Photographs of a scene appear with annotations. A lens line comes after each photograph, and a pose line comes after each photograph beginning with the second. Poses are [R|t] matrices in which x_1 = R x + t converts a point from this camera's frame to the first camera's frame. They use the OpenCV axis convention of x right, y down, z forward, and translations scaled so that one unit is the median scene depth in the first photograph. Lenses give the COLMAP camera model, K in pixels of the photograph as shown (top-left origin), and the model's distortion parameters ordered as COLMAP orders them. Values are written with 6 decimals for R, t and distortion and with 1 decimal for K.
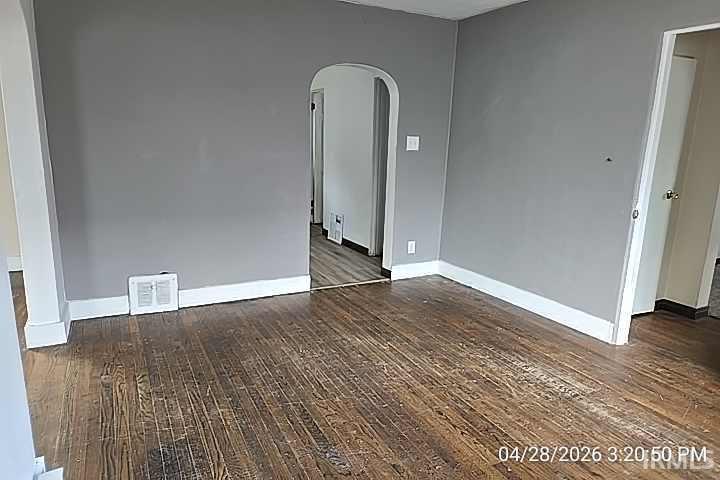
lens RADIAL K [[482.0, 0, 360.0], [0, 482.0, 240.0], [0, 0, 1]] dist [0.098931, -0.082448]
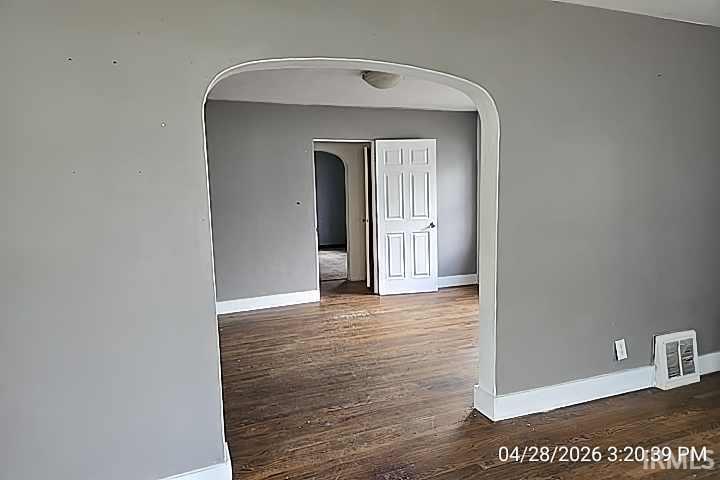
lens RADIAL K [[482.0, 0, 360.0], [0, 482.0, 240.0], [0, 0, 1]] dist [0.098931, -0.082448]
pose [[0.094028, -0.138226, 0.985927, -1.355482], [0.233149, 0.965833, 0.113173, -0.196420], [-0.967885, 0.219226, 0.123042, 0.635493]]
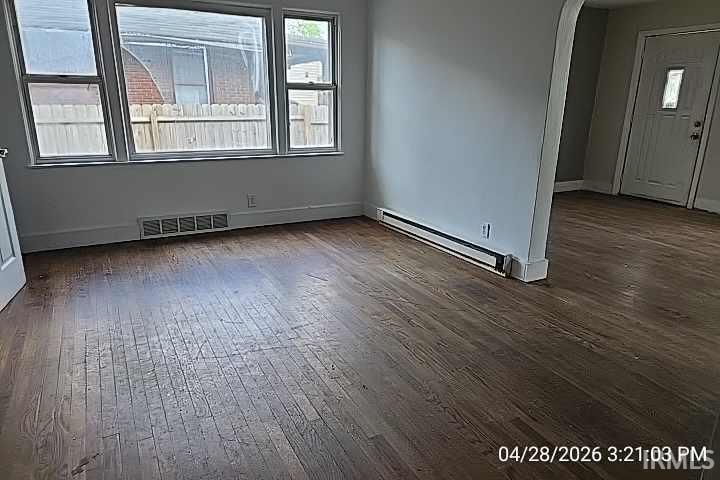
lens RADIAL K [[482.0, 0, 360.0], [0, 482.0, 240.0], [0, 0, 1]] dist [0.098931, -0.082448]
pose [[-0.999095, -0.031385, -0.028725, 0.037352], [-0.041267, 0.879163, 0.474732, -0.308509], [0.010354, 0.475487, -0.879662, 1.563897]]
